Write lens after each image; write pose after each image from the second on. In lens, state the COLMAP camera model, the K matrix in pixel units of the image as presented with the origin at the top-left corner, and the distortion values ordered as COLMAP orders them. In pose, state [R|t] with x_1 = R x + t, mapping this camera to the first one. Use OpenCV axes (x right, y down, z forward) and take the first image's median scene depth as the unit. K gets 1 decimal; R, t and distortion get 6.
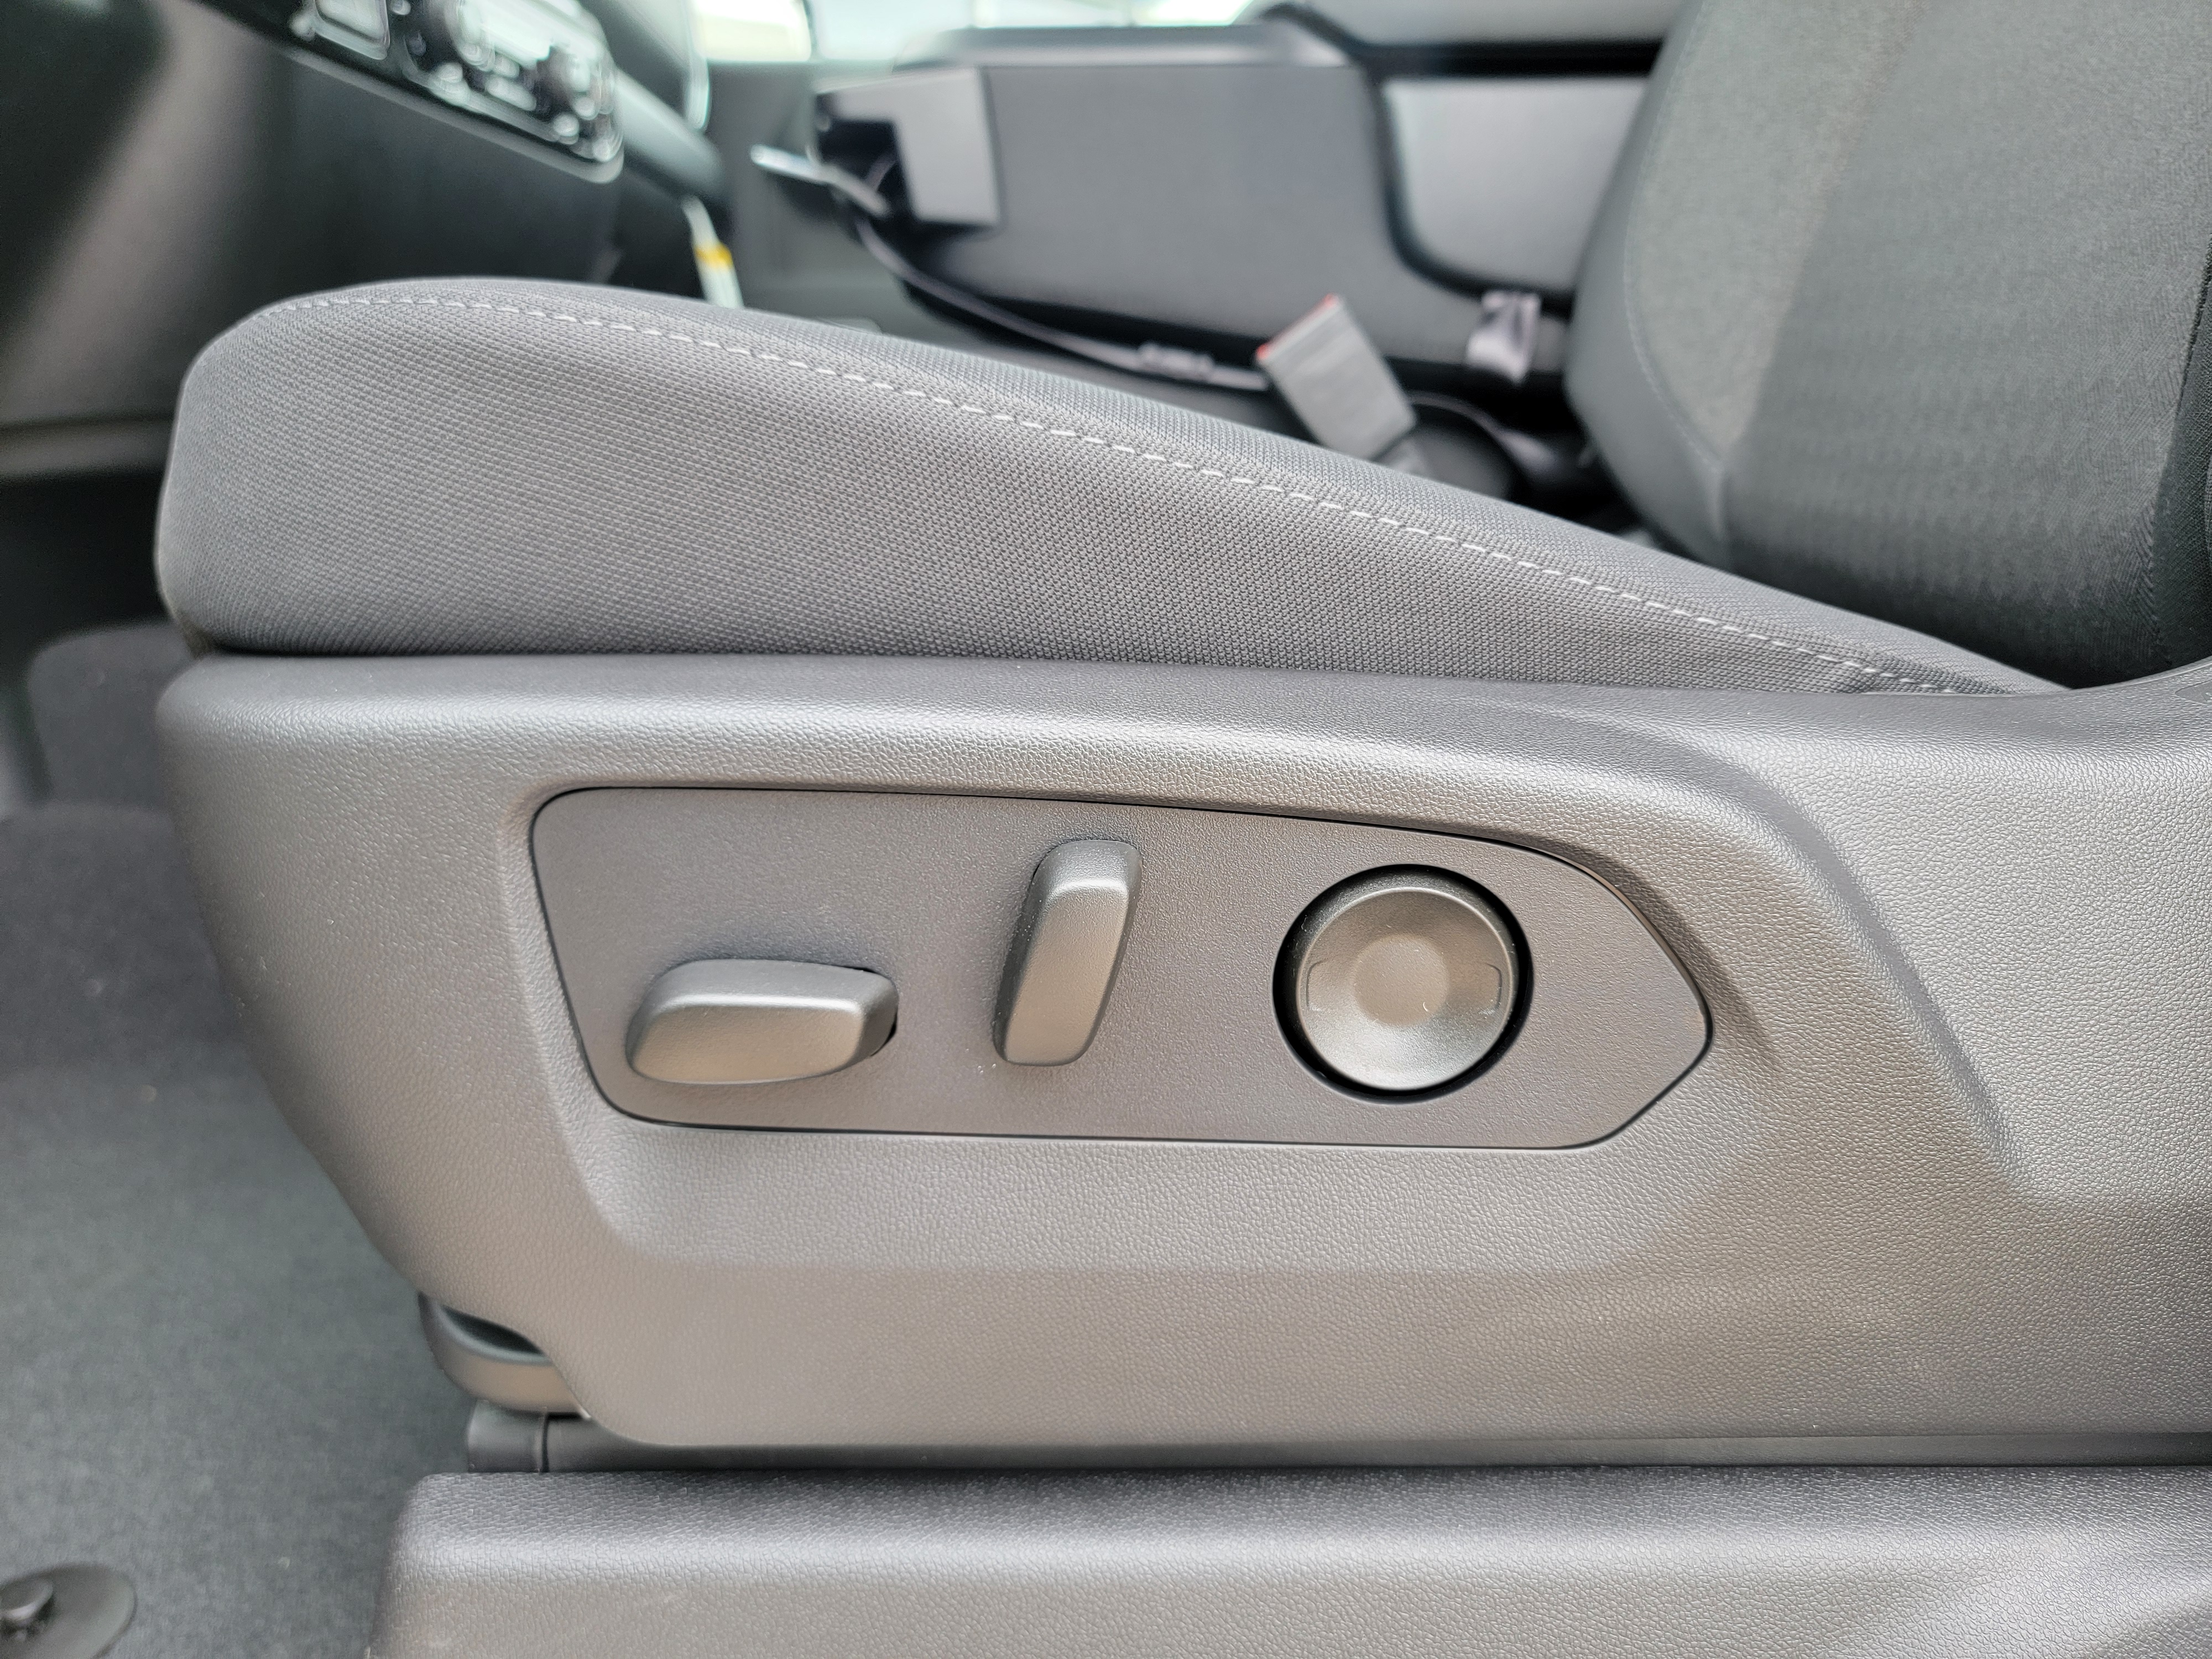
lens RADIAL K [[1577.7, 0, 1140.2], [0, 1577.7, 824.8], [0, 0, 1]] dist [0.075036, -0.114133]
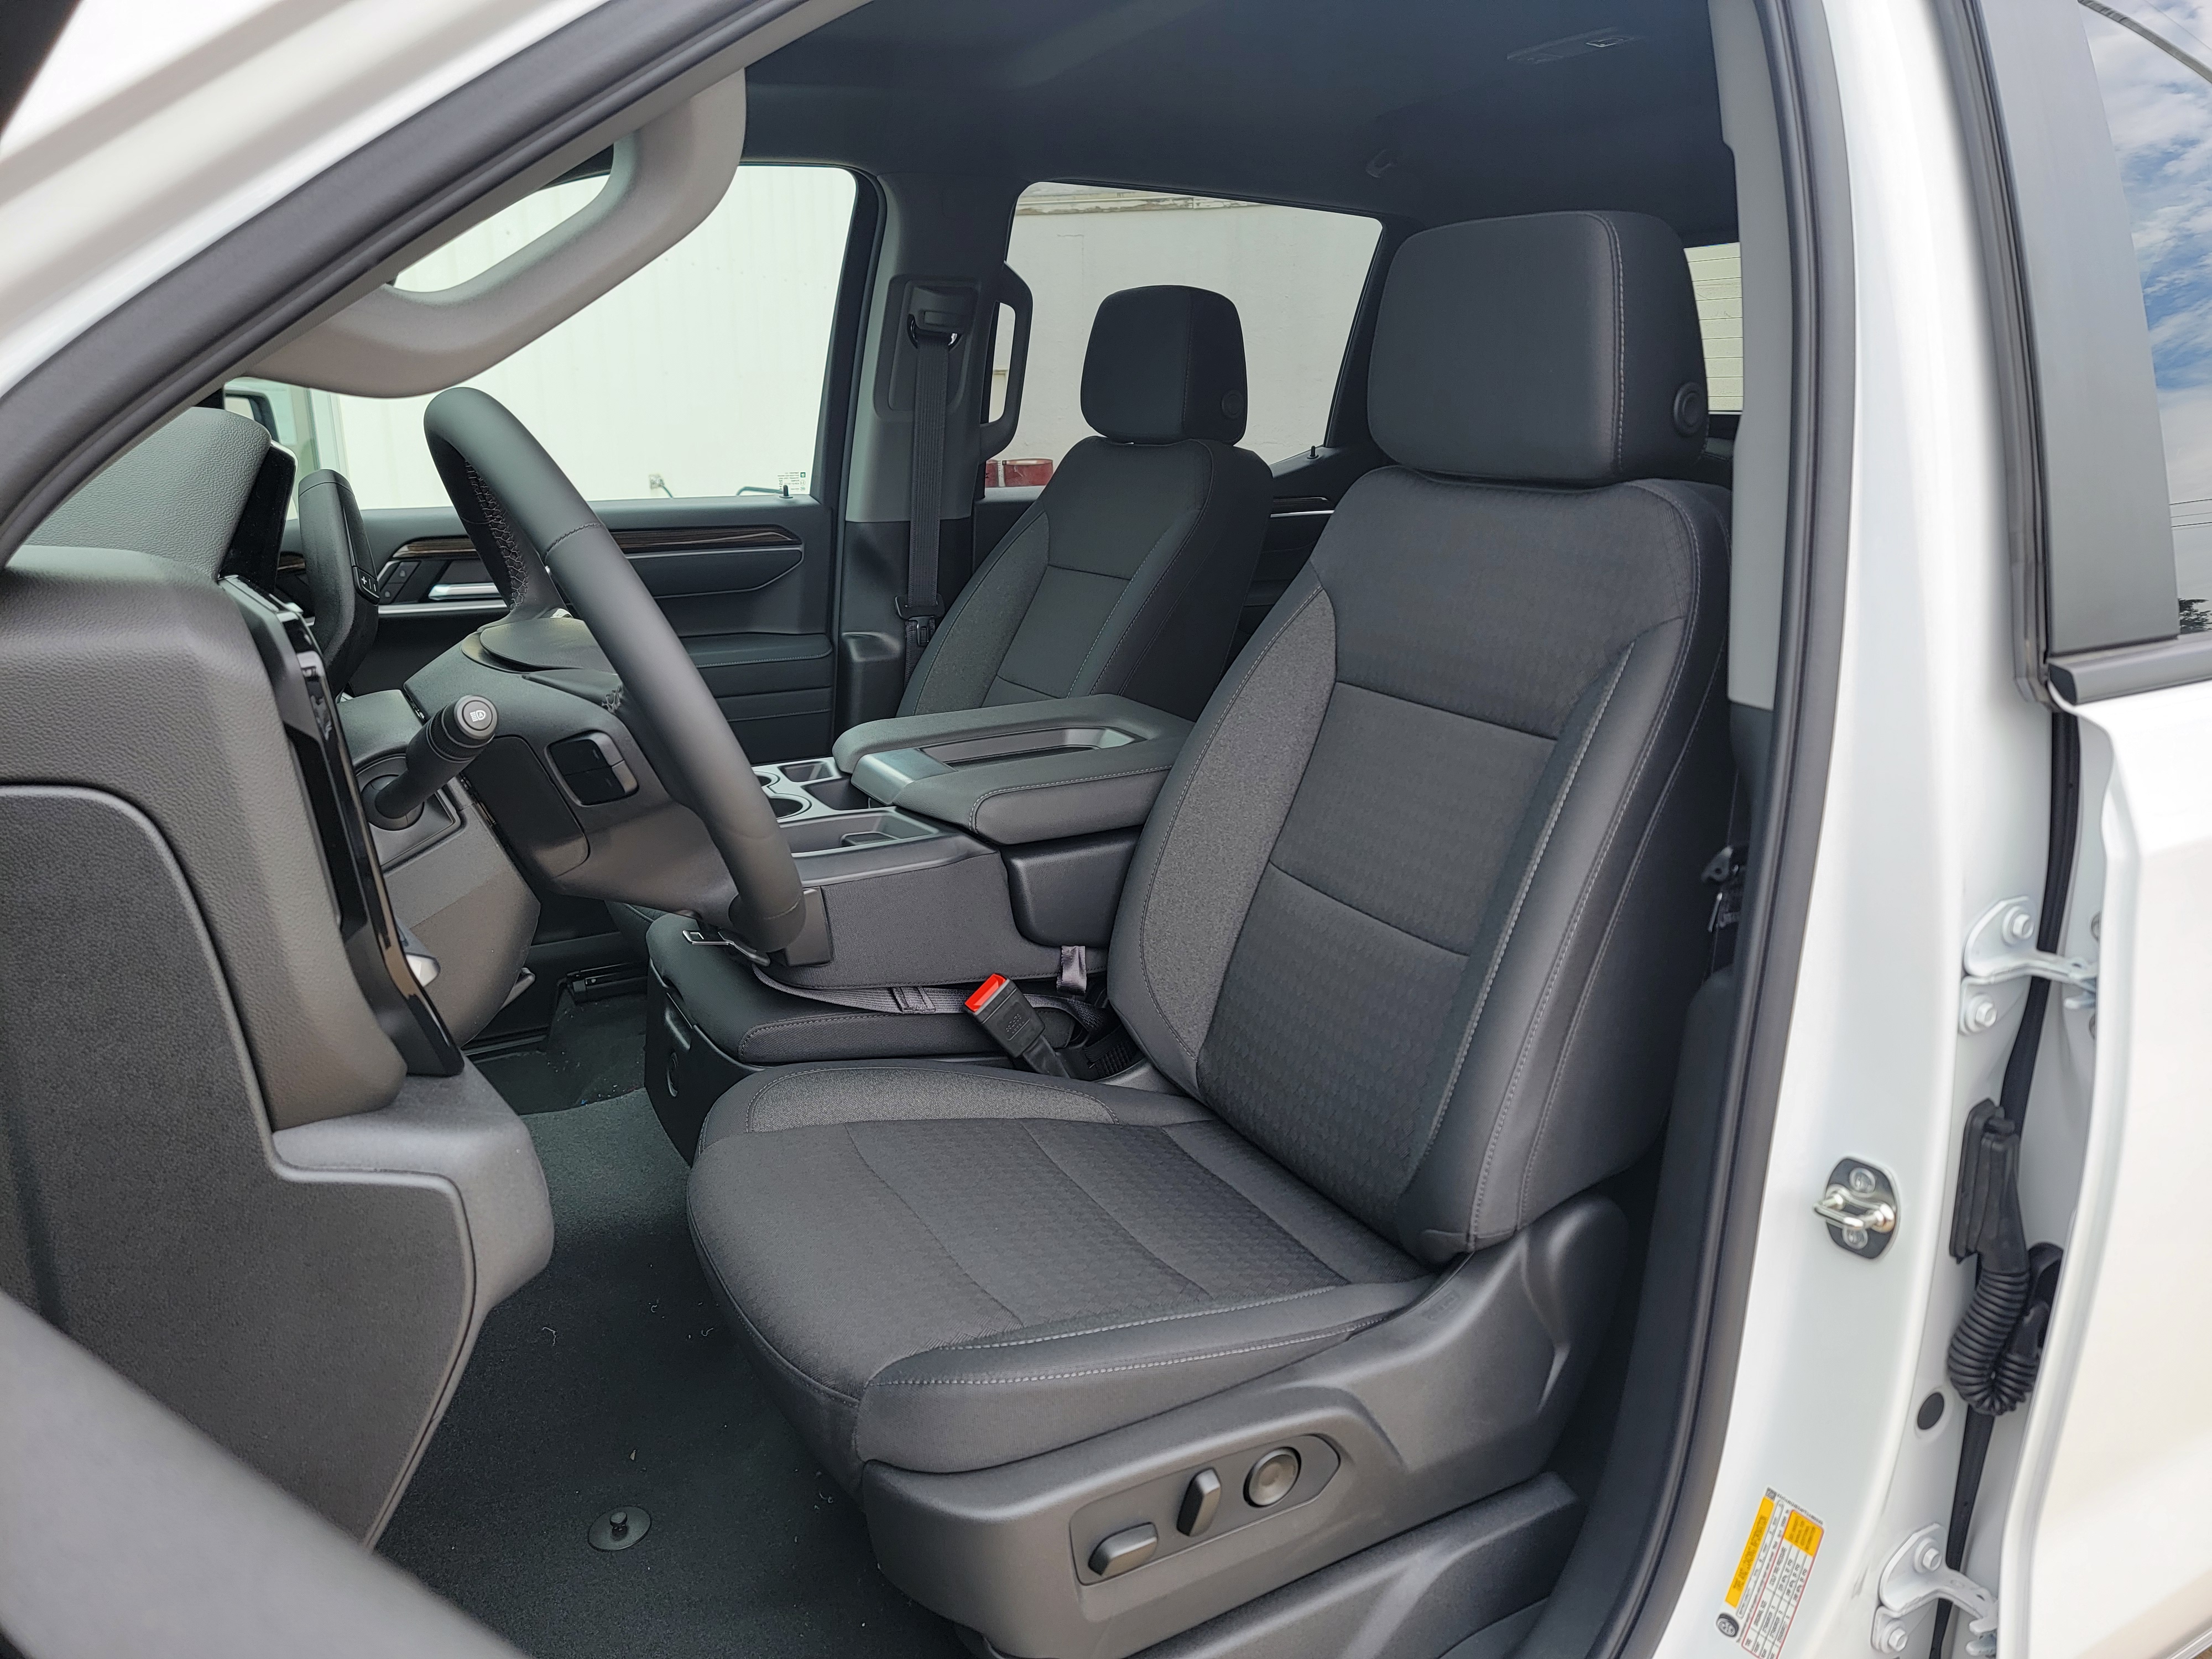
lens RADIAL K [[1532.5, 0, 1114.2], [0, 1532.5, 842.1], [0, 0, 1]] dist [0.083846, -0.068791]
pose [[0.873494, -0.126918, 0.470001, -1.573032], [0.095208, 0.991312, 0.090748, -1.631142], [-0.477435, -0.034520, 0.877989, -1.825468]]
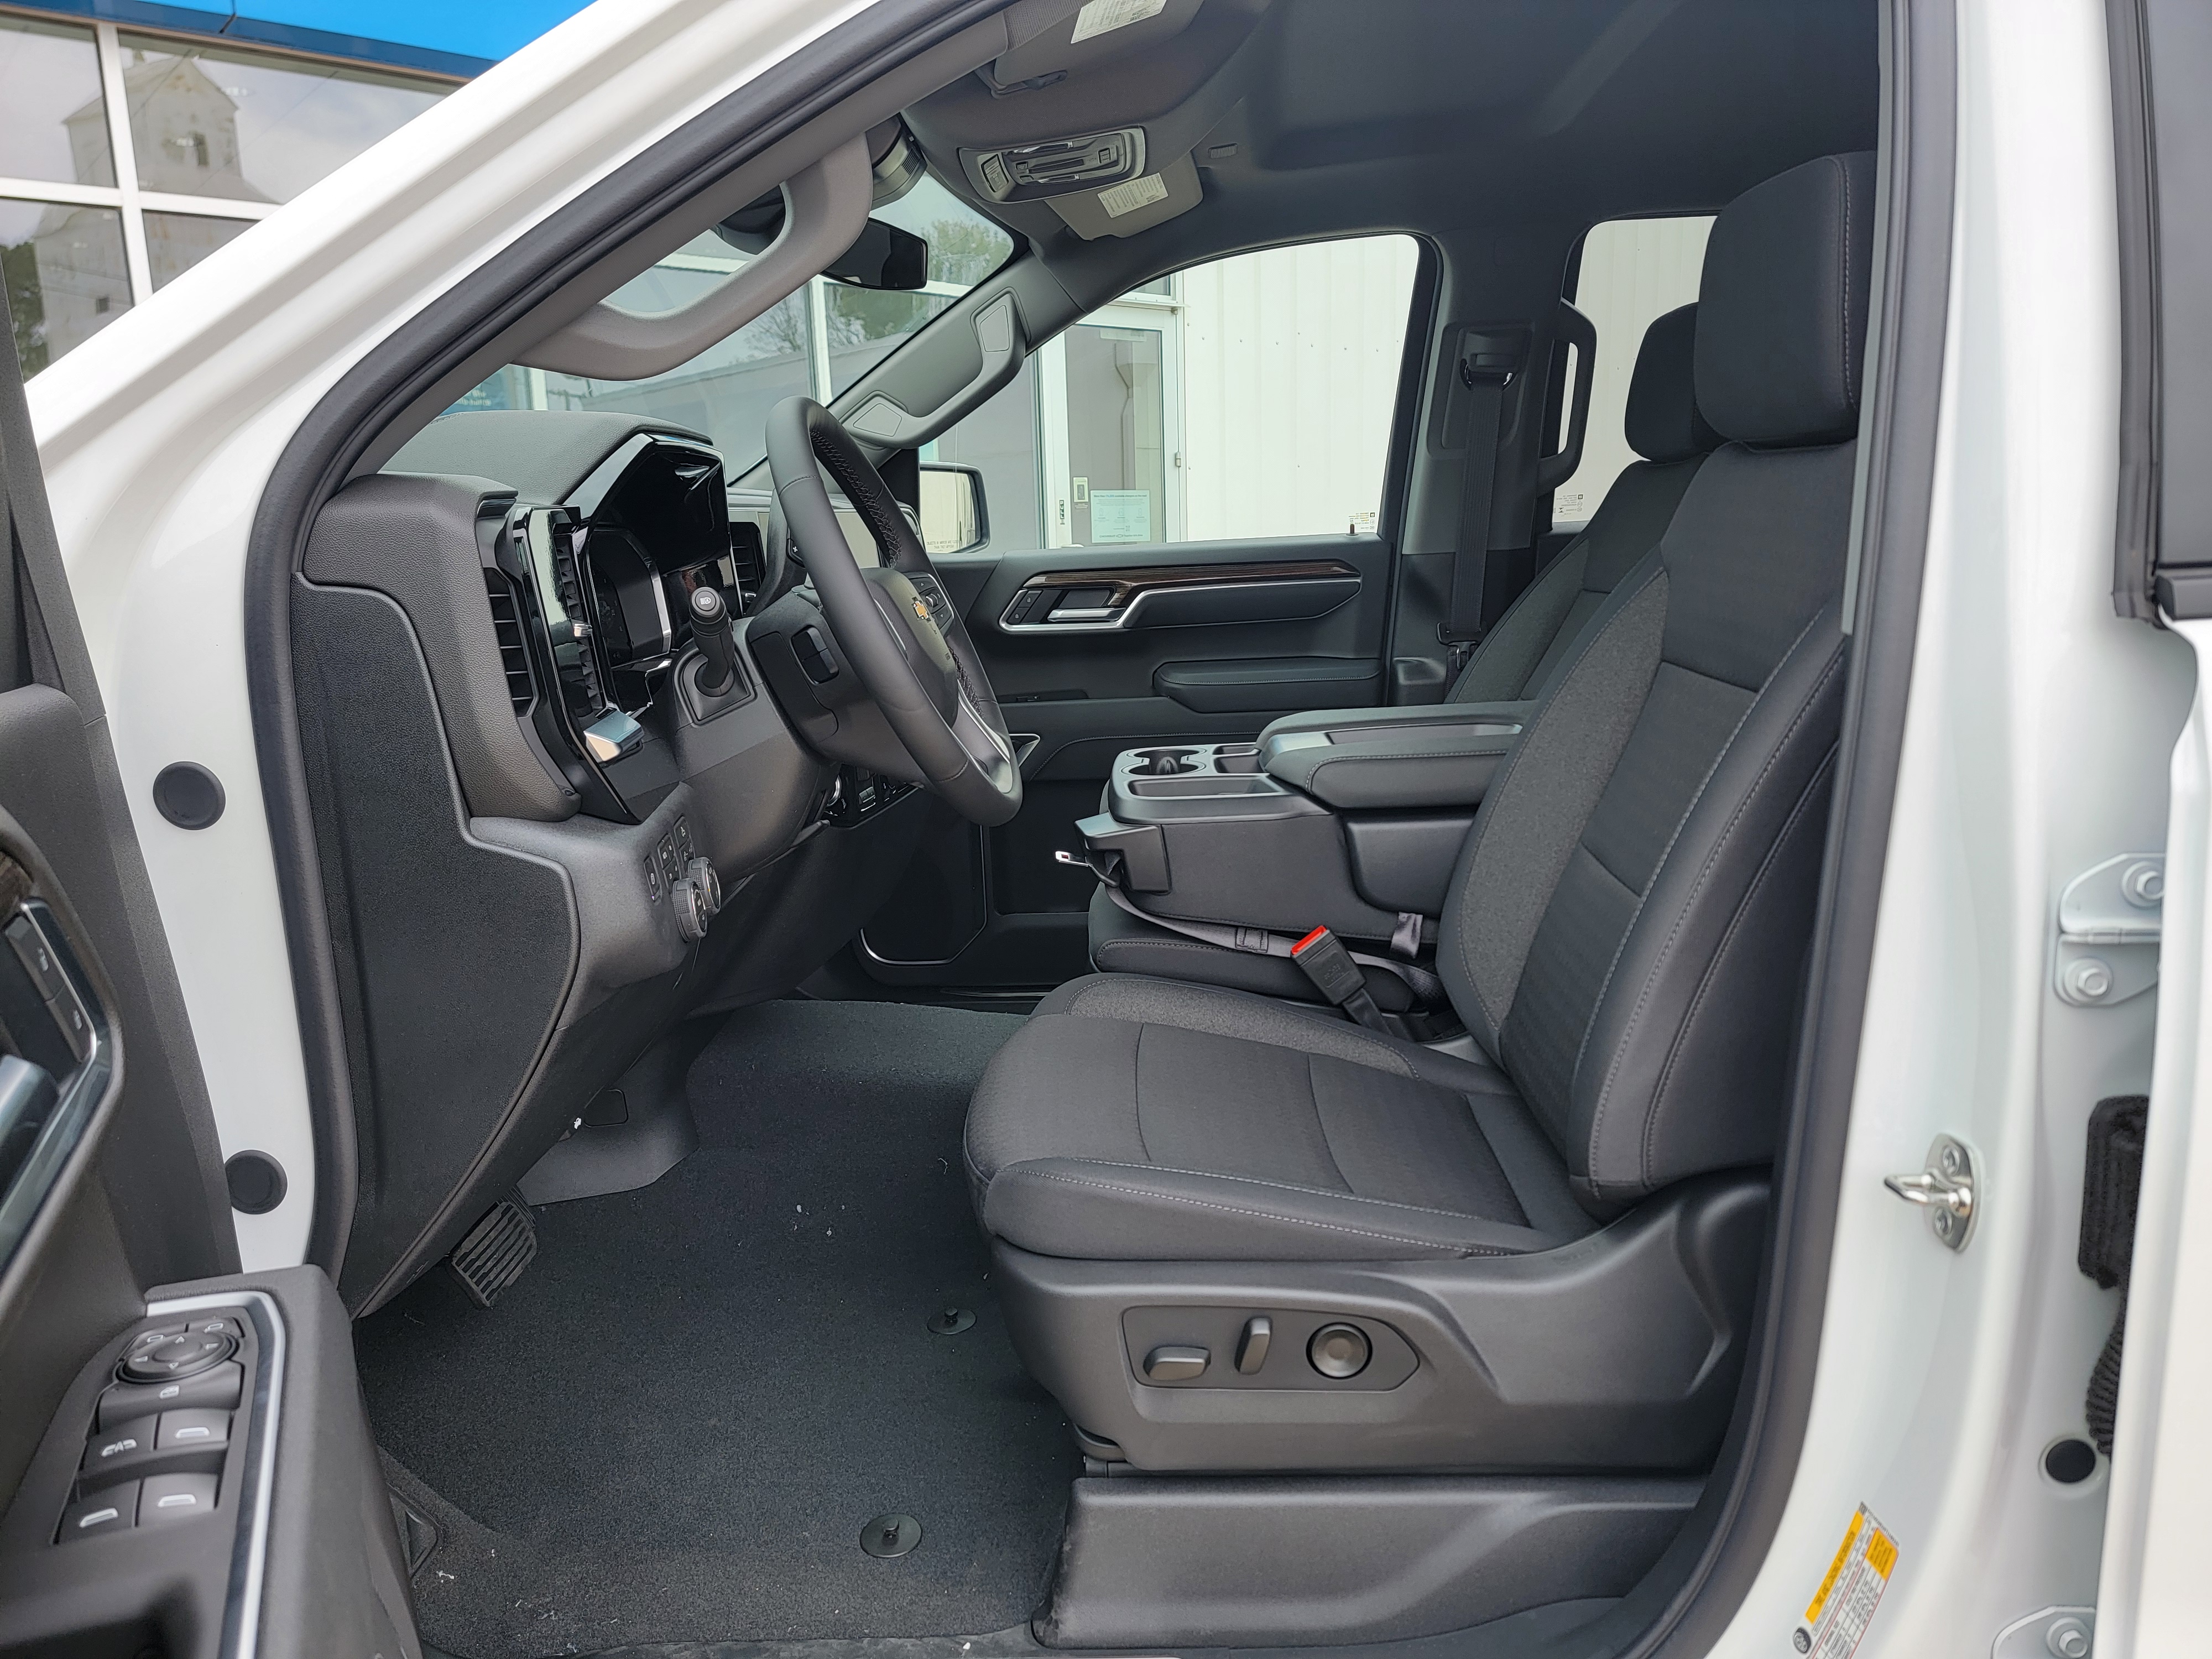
lens RADIAL K [[1532.5, 0, 1114.2], [0, 1532.5, 842.1], [0, 0, 1]] dist [0.083846, -0.068791]
pose [[0.998962, -0.023742, -0.038876, -0.203990], [0.023614, 0.999714, -0.003742, -1.108648], [0.038954, 0.002820, 0.999237, -2.736632]]
